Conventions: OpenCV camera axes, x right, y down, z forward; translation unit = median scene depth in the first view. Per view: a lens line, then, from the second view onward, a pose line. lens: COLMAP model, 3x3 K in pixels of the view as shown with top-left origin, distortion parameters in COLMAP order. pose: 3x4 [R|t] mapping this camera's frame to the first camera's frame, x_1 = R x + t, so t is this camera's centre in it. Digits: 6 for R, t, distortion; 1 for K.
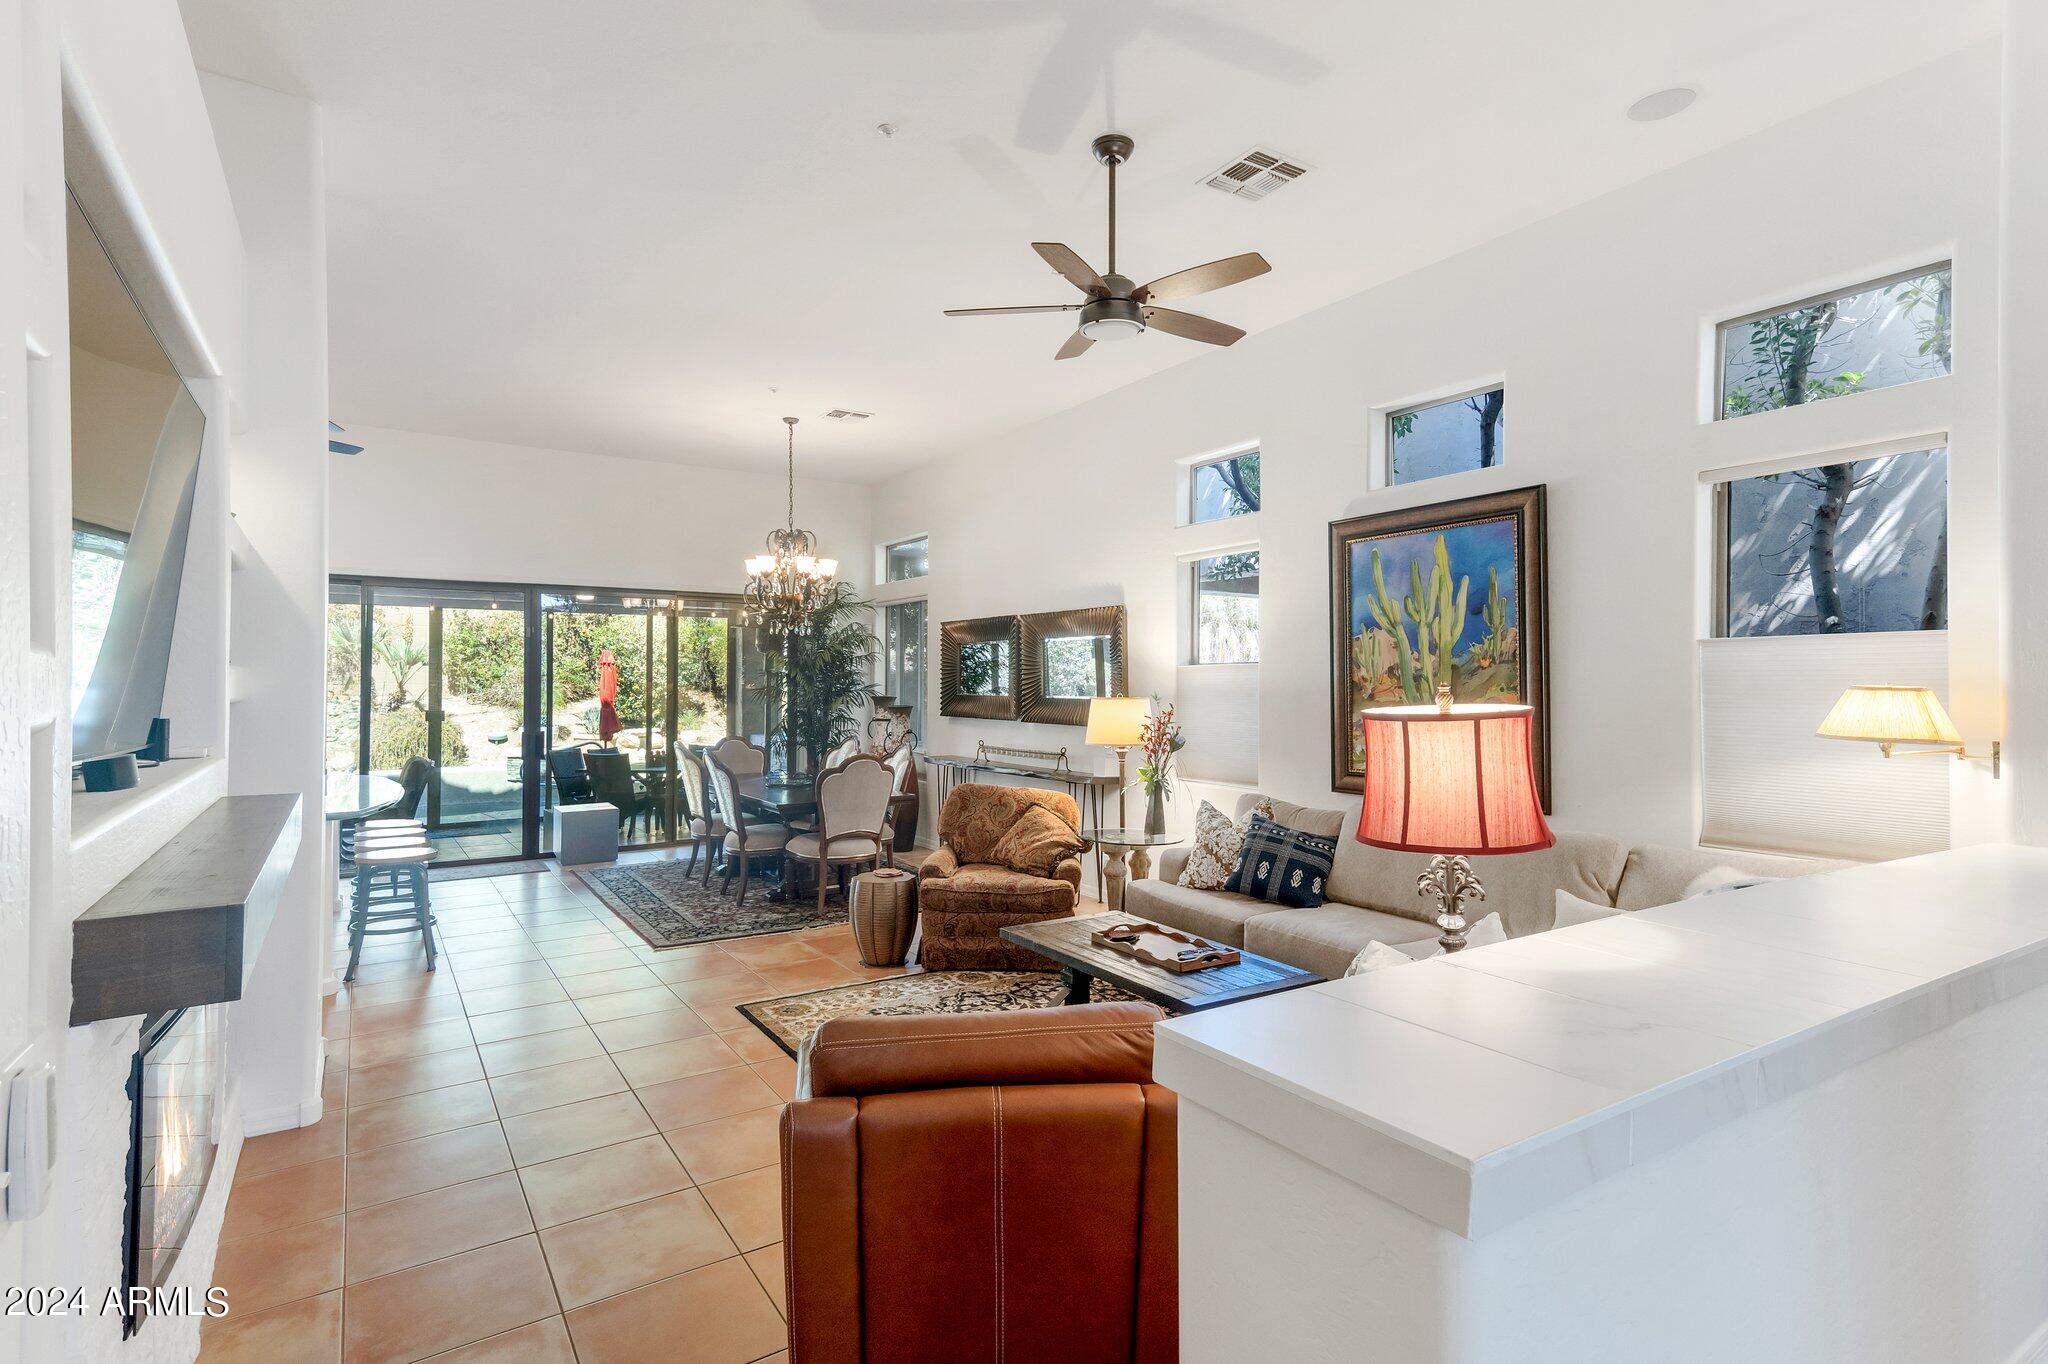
lens RADIAL K [[1022.3, 0, 1024.0], [0, 1022.3, 682.0], [0, 0, 1]] dist [0.003502, 0.000864]
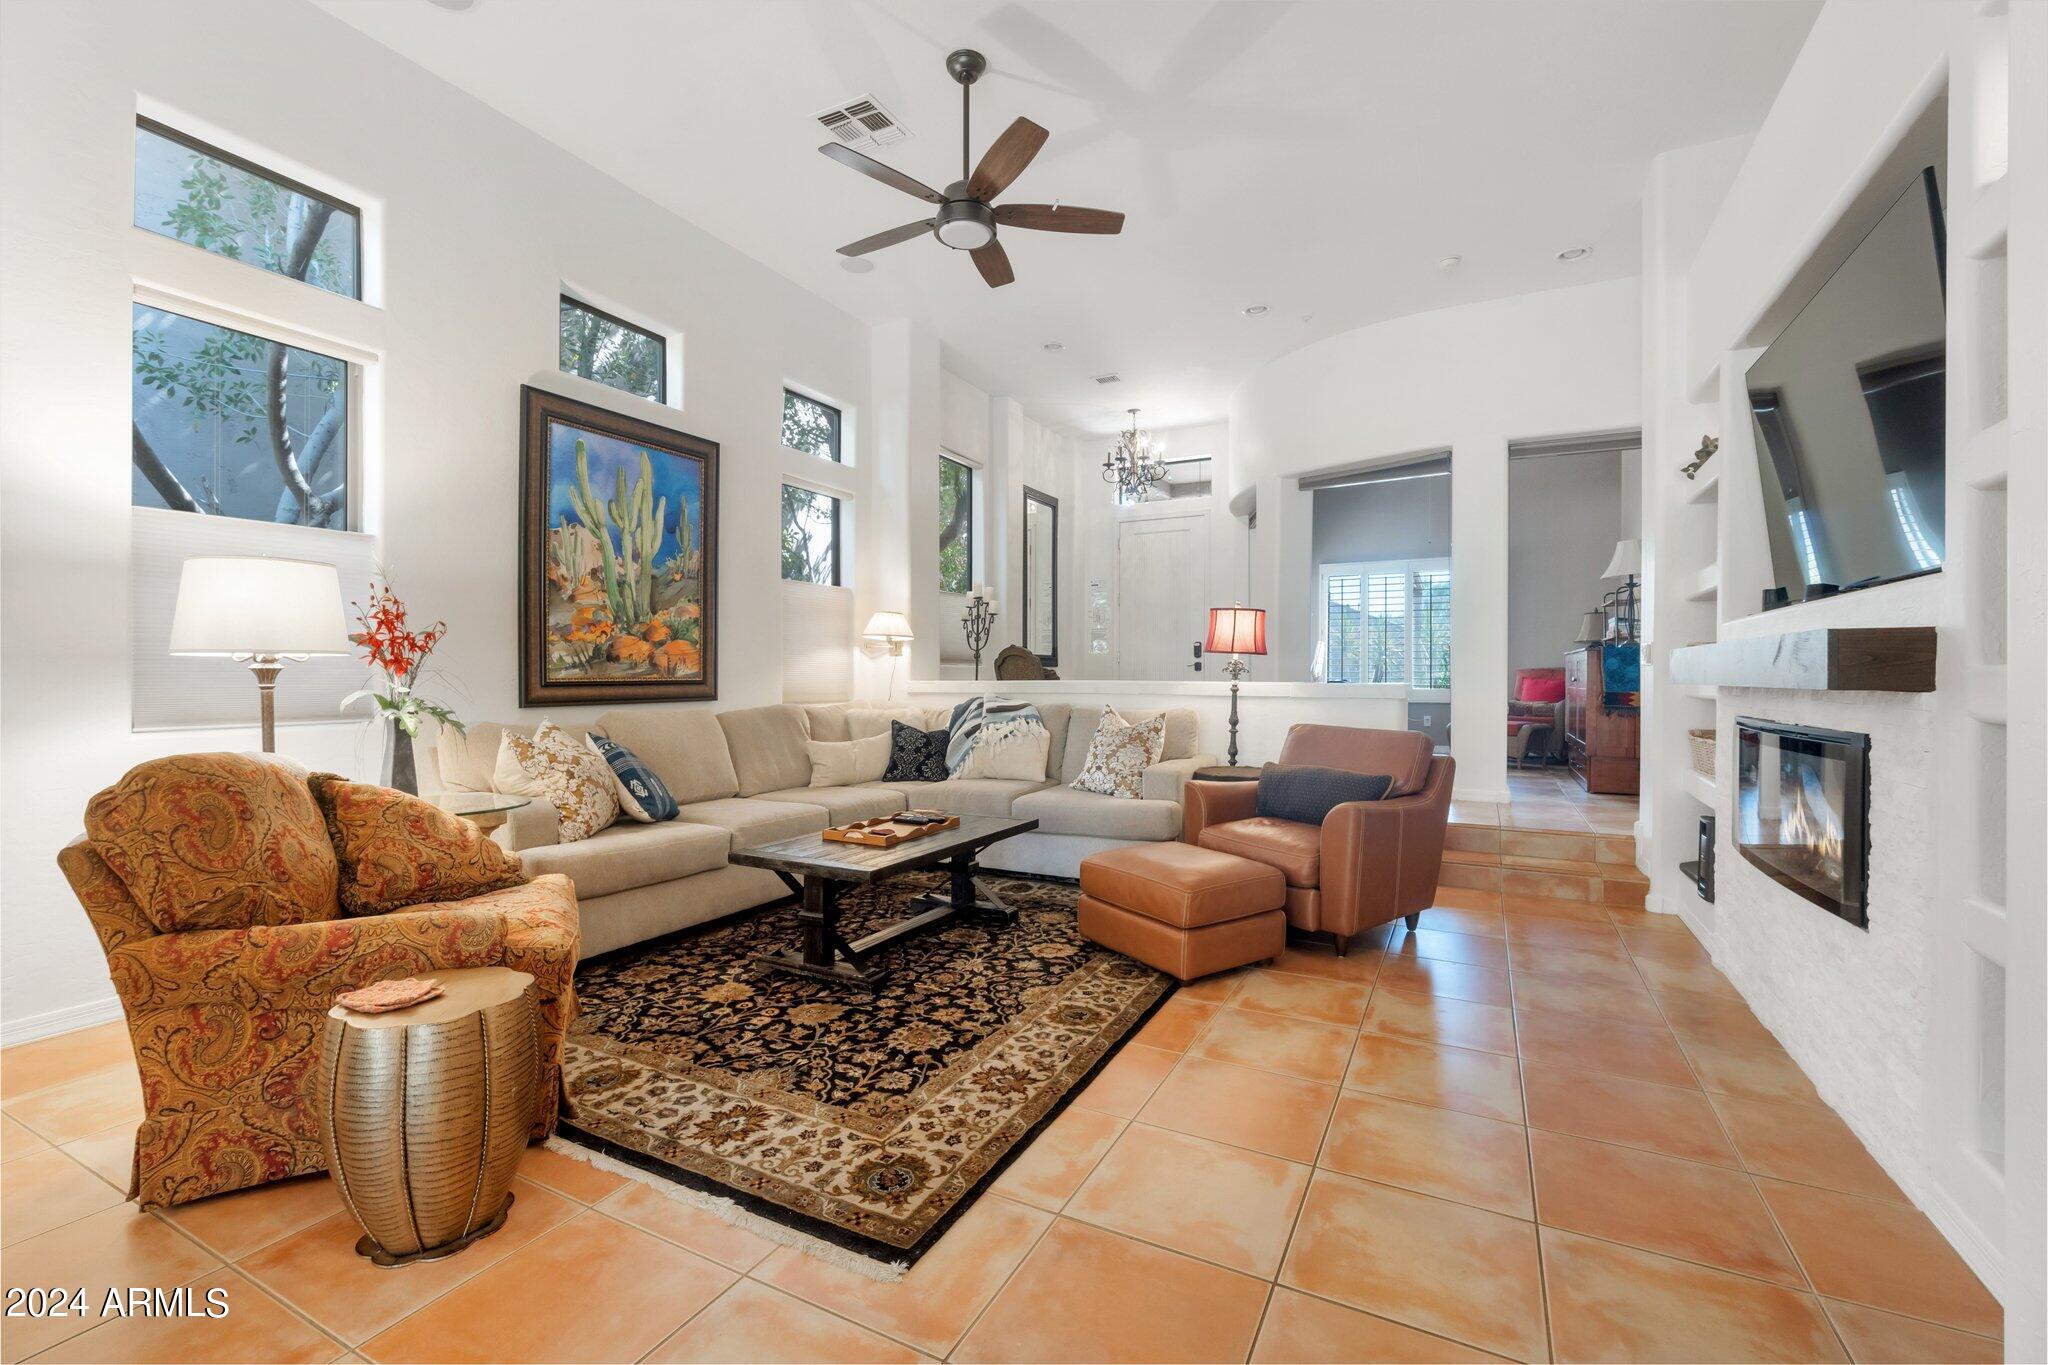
lens RADIAL K [[889.1, 0, 1028.1], [0, 889.1, 676.4], [0, 0, 1]] dist [0.001017, 0.000201]
pose [[-0.502522, -0.008009, 0.864527, -0.588717], [-0.009455, 0.999948, 0.003767, 0.082226], [-0.864513, -0.006281, -0.502571, 1.106058]]
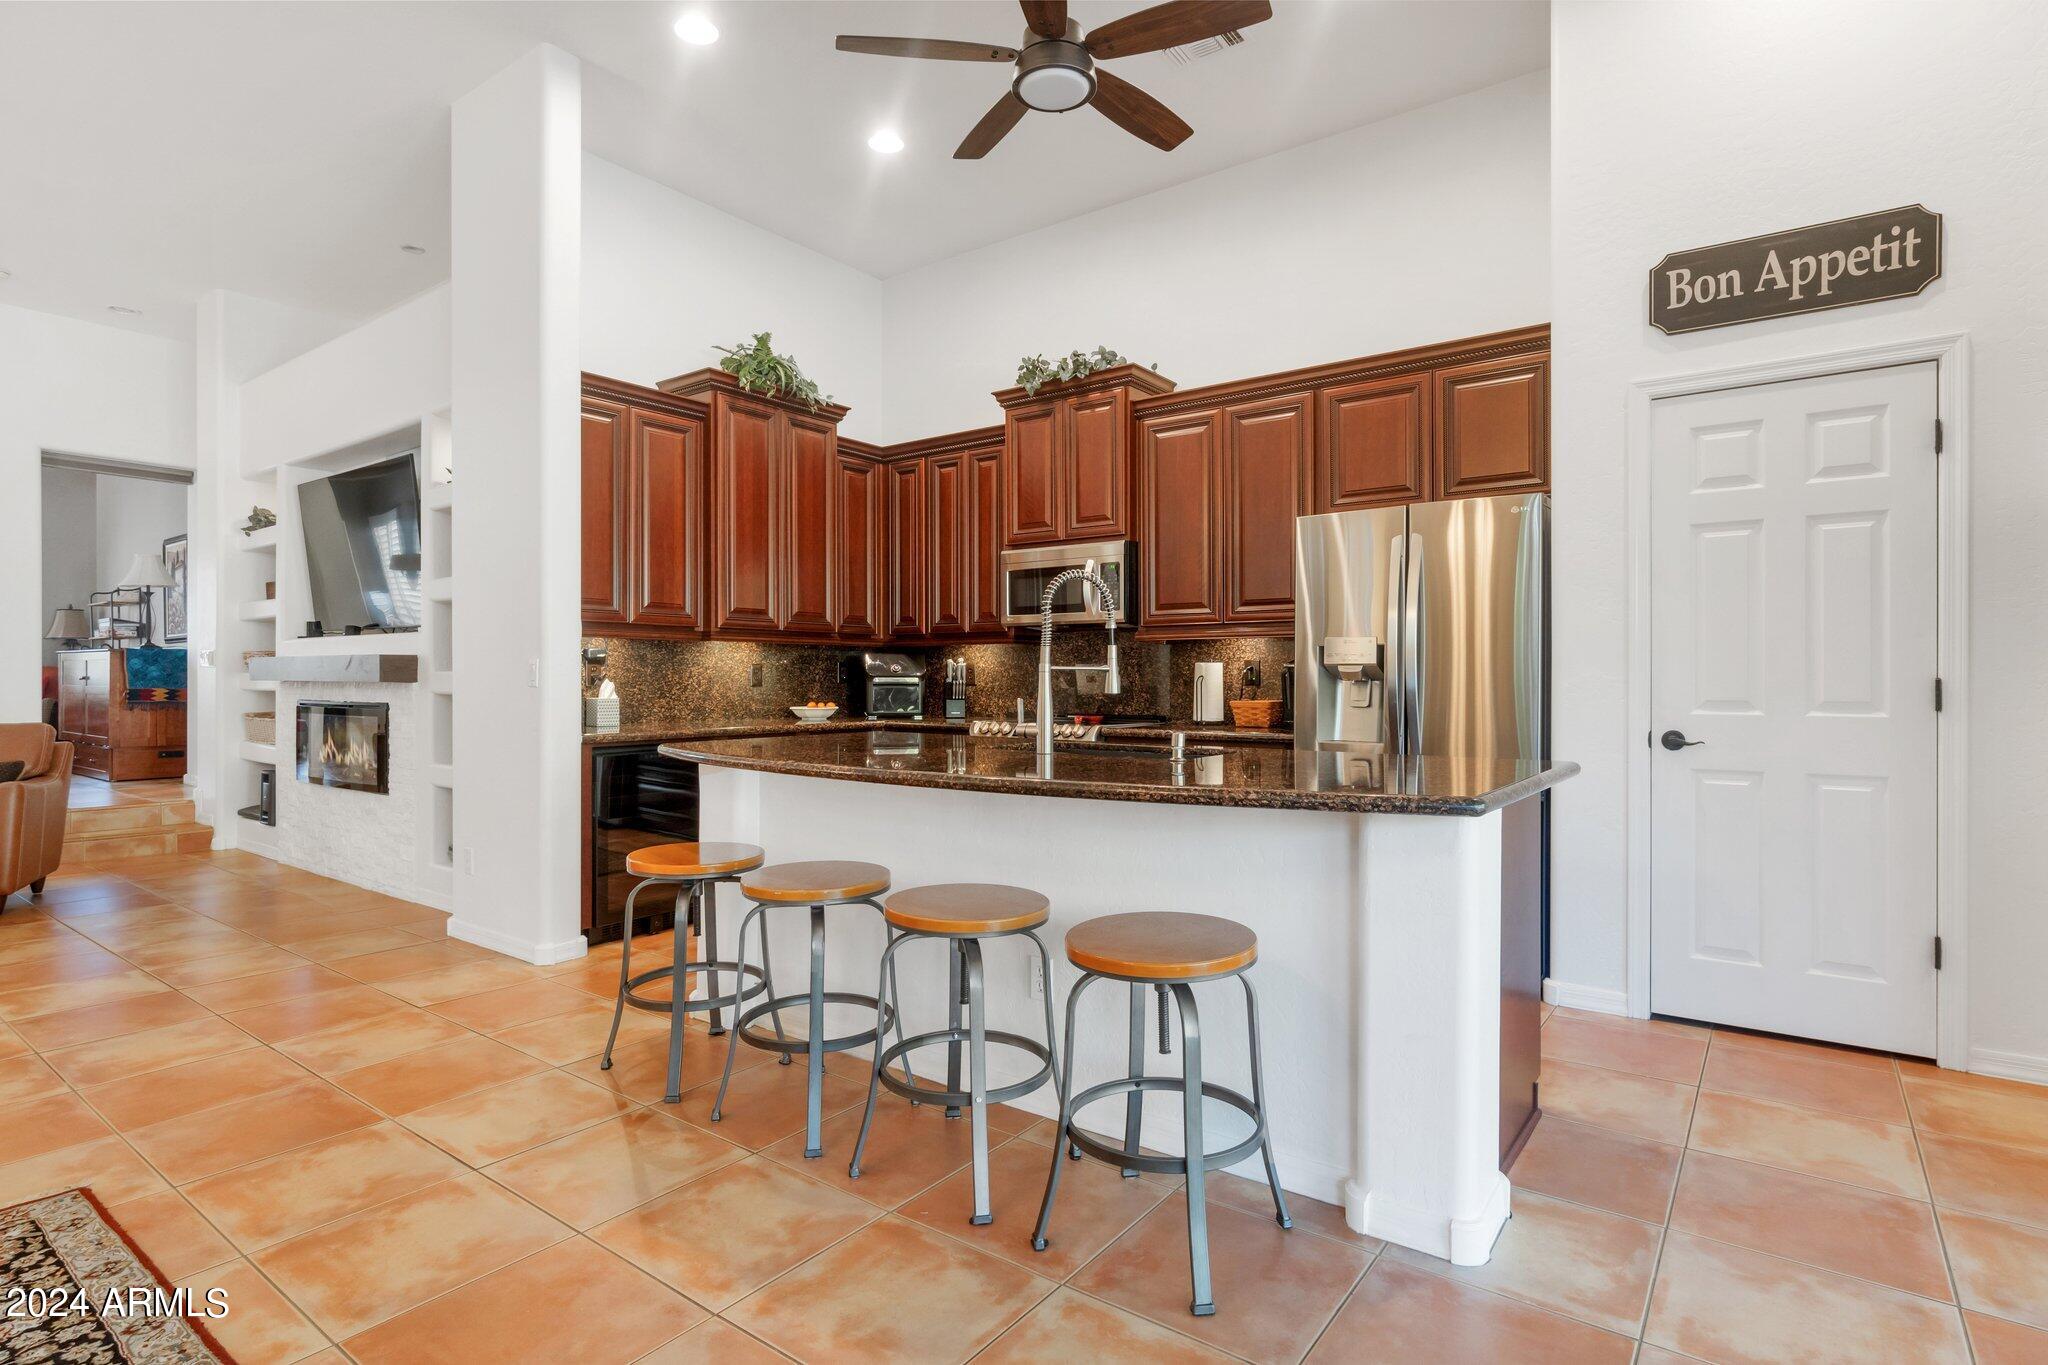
lens RADIAL K [[1022.3, 0, 1024.0], [0, 1022.3, 682.5], [0, 0, 1]] dist [0.003502, 0.000864]
pose [[-0.938425, -0.002195, -0.345477, -0.673613], [-0.003323, 0.999991, 0.002674, 0.081896], [0.345468, 0.003657, -0.938423, 1.762892]]
